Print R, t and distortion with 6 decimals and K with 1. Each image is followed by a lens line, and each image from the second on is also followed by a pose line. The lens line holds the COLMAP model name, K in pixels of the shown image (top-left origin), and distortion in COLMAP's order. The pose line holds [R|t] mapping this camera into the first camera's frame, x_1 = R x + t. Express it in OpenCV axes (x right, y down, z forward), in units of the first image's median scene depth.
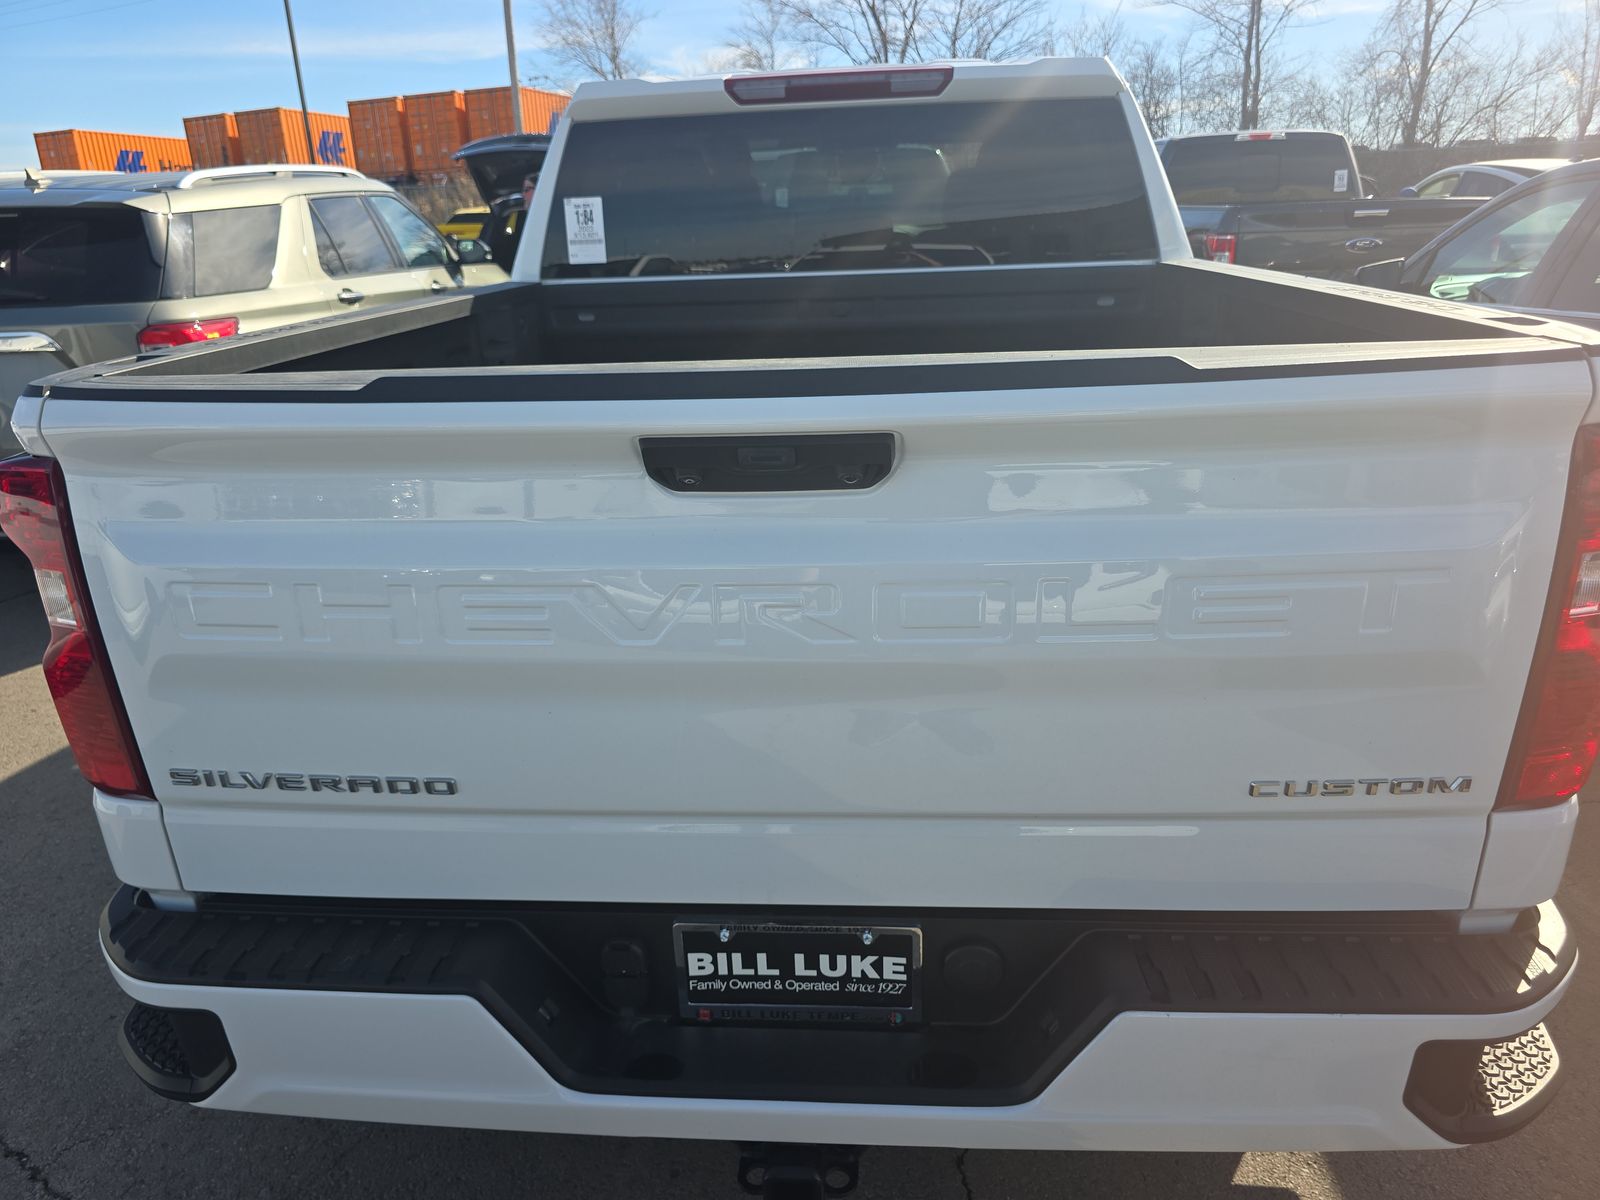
lens RADIAL K [[1051.6, 0, 800.0], [0, 1051.6, 600.0], [0, 0, 1]] dist [-0.002989, 0.001310]
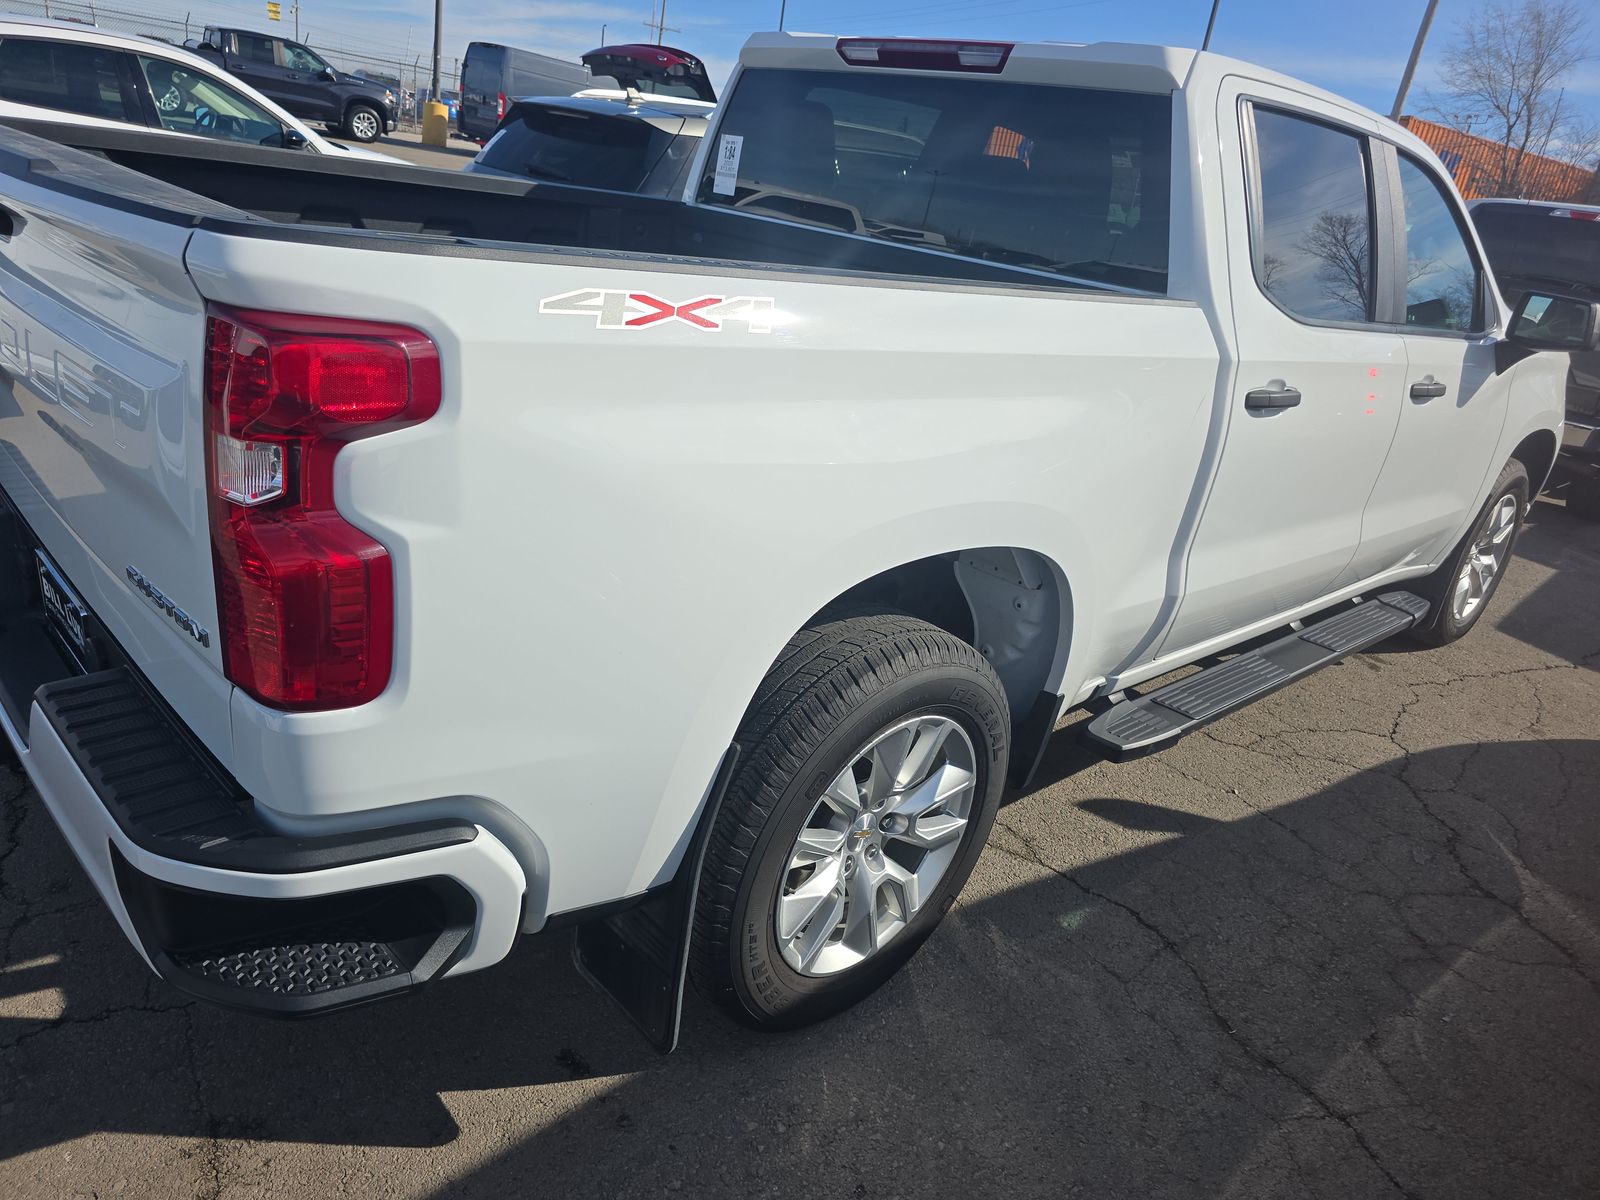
lens RADIAL K [[1051.6, 0, 800.0], [0, 1051.6, 600.0], [0, 0, 1]] dist [-0.002989, 0.001310]
pose [[0.711408, 0.386418, -0.587009, 0.698947], [-0.393876, 0.910986, 0.122340, -0.094193], [0.582031, 0.144175, 0.800283, 0.208740]]
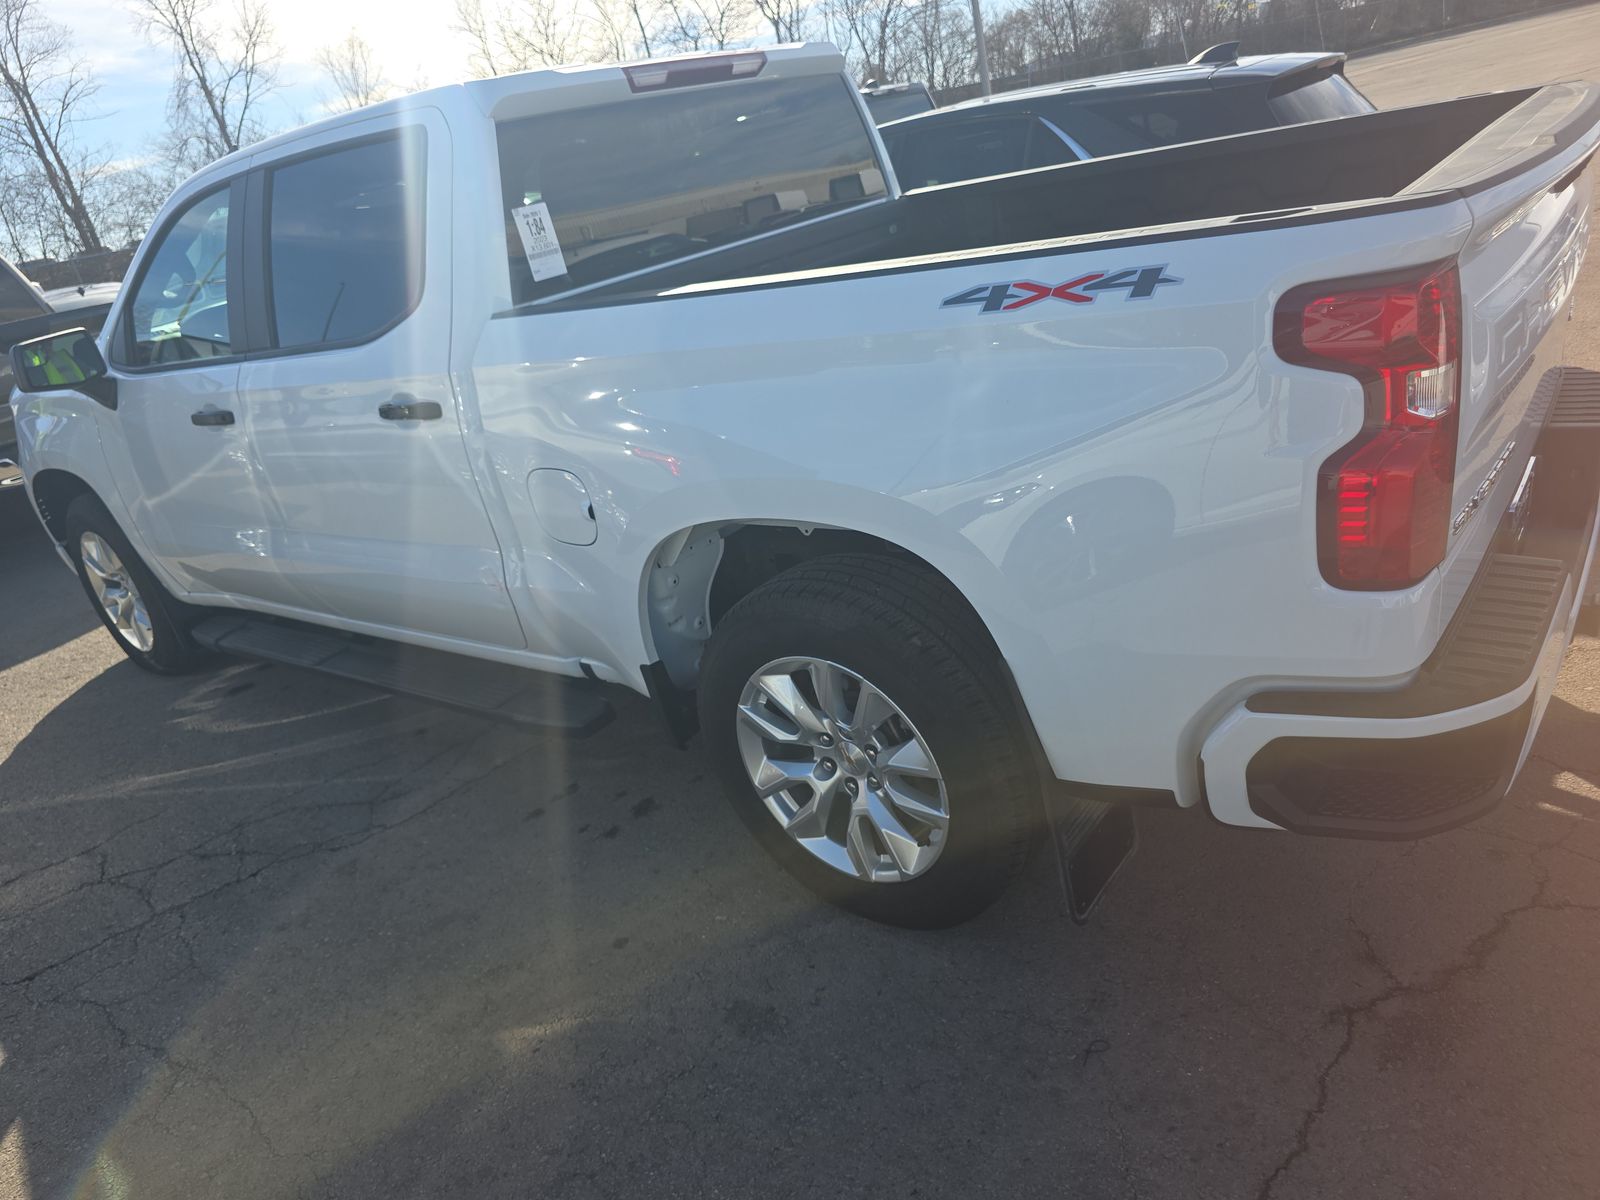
lens RADIAL K [[1051.6, 0, 800.0], [0, 1051.6, 600.0], [0, 0, 1]] dist [-0.002989, 0.001310]
pose [[0.535022, -0.396142, 0.746206, -0.866176], [0.448482, 0.881701, 0.146516, -0.119280], [-0.715972, 0.256271, 0.649392, 0.352476]]
